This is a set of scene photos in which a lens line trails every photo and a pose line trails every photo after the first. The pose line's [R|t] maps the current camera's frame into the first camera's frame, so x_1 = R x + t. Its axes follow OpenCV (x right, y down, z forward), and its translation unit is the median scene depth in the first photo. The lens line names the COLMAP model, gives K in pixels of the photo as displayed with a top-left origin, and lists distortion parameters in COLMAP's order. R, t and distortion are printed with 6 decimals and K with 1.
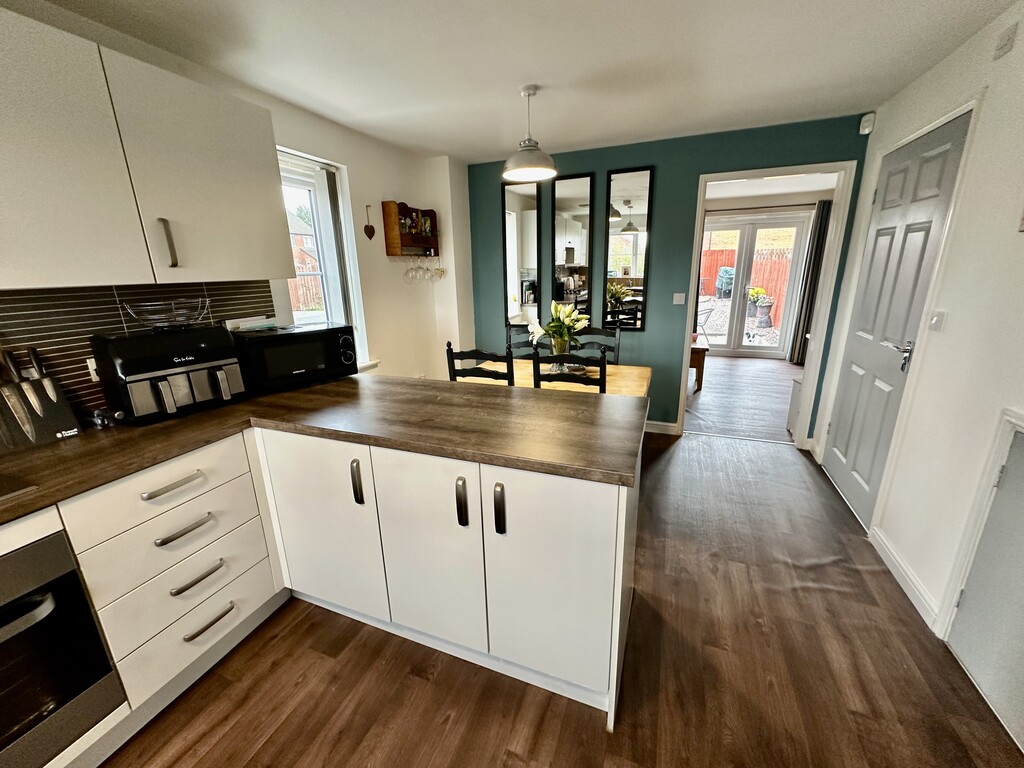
lens RADIAL K [[408.2, 0, 509.0], [0, 408.2, 382.3], [0, 0, 1]] dist [-0.003470, 0.000851]
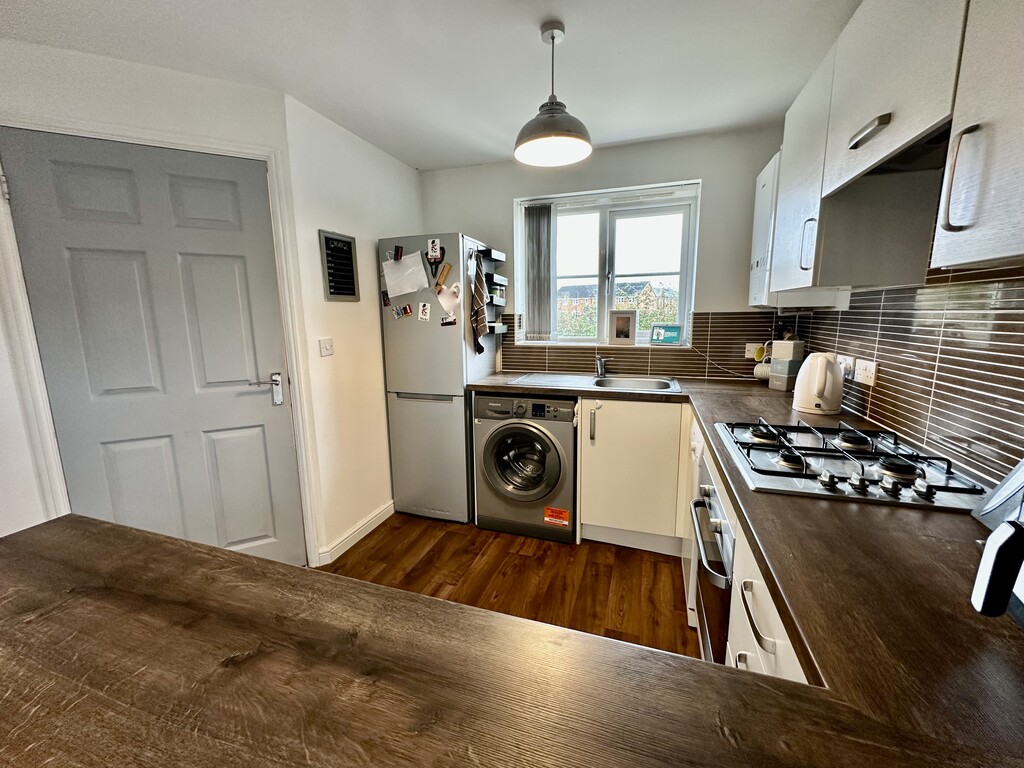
lens RADIAL K [[408.2, 0, 511.9], [0, 408.2, 384.5], [0, 0, 1]] dist [-0.003470, 0.000851]
pose [[-0.997778, 0.046758, -0.047469, -0.258204], [0.021745, 0.901926, 0.431342, -0.160611], [0.062982, 0.429351, -0.900939, 0.748275]]
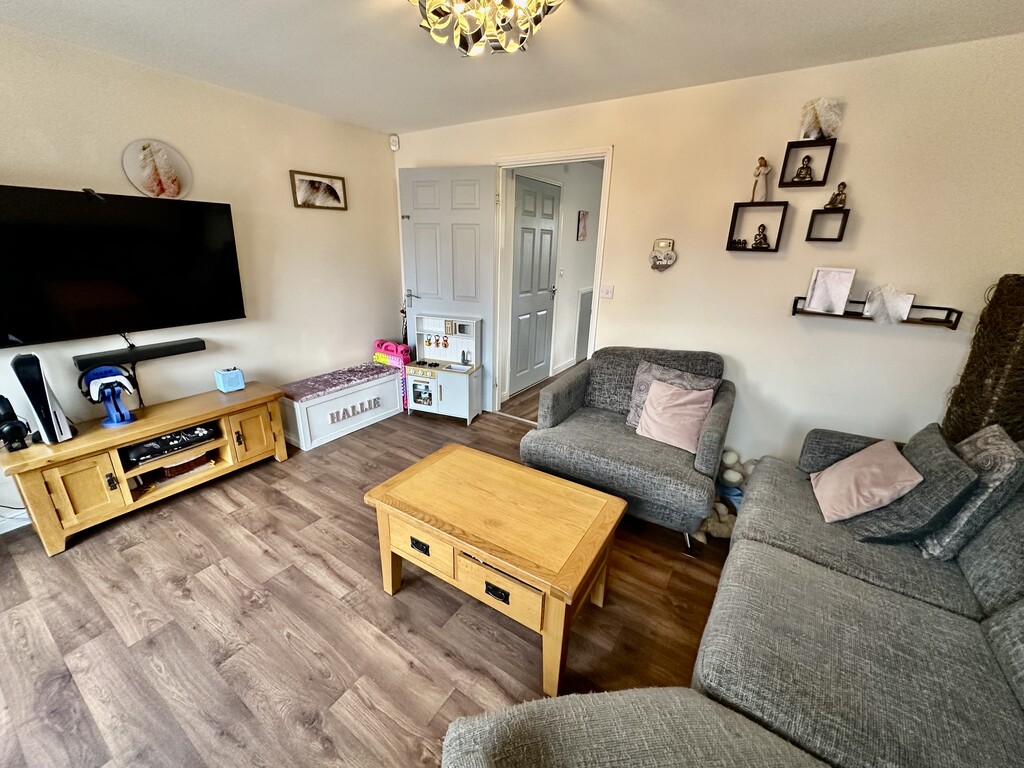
lens RADIAL K [[408.2, 0, 509.8], [0, 408.2, 379.1], [0, 0, 1]] dist [-0.003470, 0.000851]
pose [[0.196314, -0.281521, 0.939258, -0.690521], [0.233426, 0.943777, 0.234087, 0.105912], [-0.952351, 0.173292, 0.250991, -0.409042]]
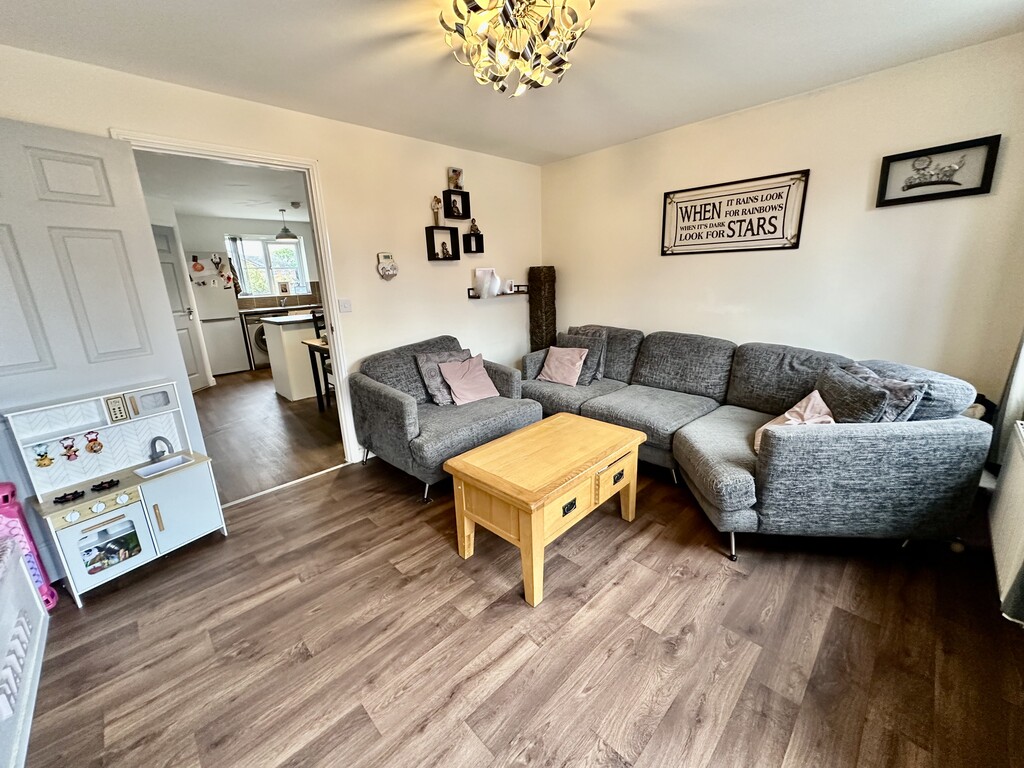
lens RADIAL K [[408.2, 0, 510.6], [0, 408.2, 378.5], [0, 0, 1]] dist [-0.003470, 0.000851]
pose [[-0.912501, -0.043093, 0.406799, -0.361646], [0.166598, 0.869085, 0.465765, -0.084158], [-0.373614, 0.492783, -0.785861, 0.461812]]
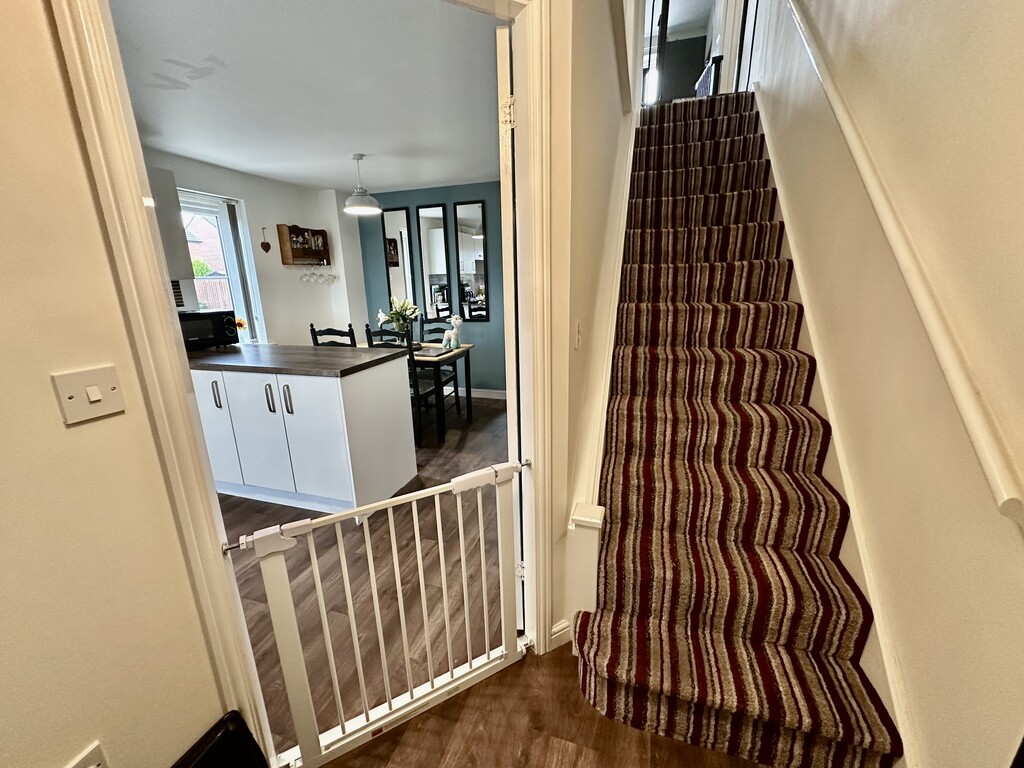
lens RADIAL K [[408.2, 0, 510.9], [0, 408.2, 380.6], [0, 0, 1]] dist [-0.003470, 0.000851]
pose [[0.997259, -0.016565, 0.072108, 0.441823], [0.018572, 0.999456, -0.027261, 0.152751], [-0.071618, 0.028525, 0.997024, -0.475801]]
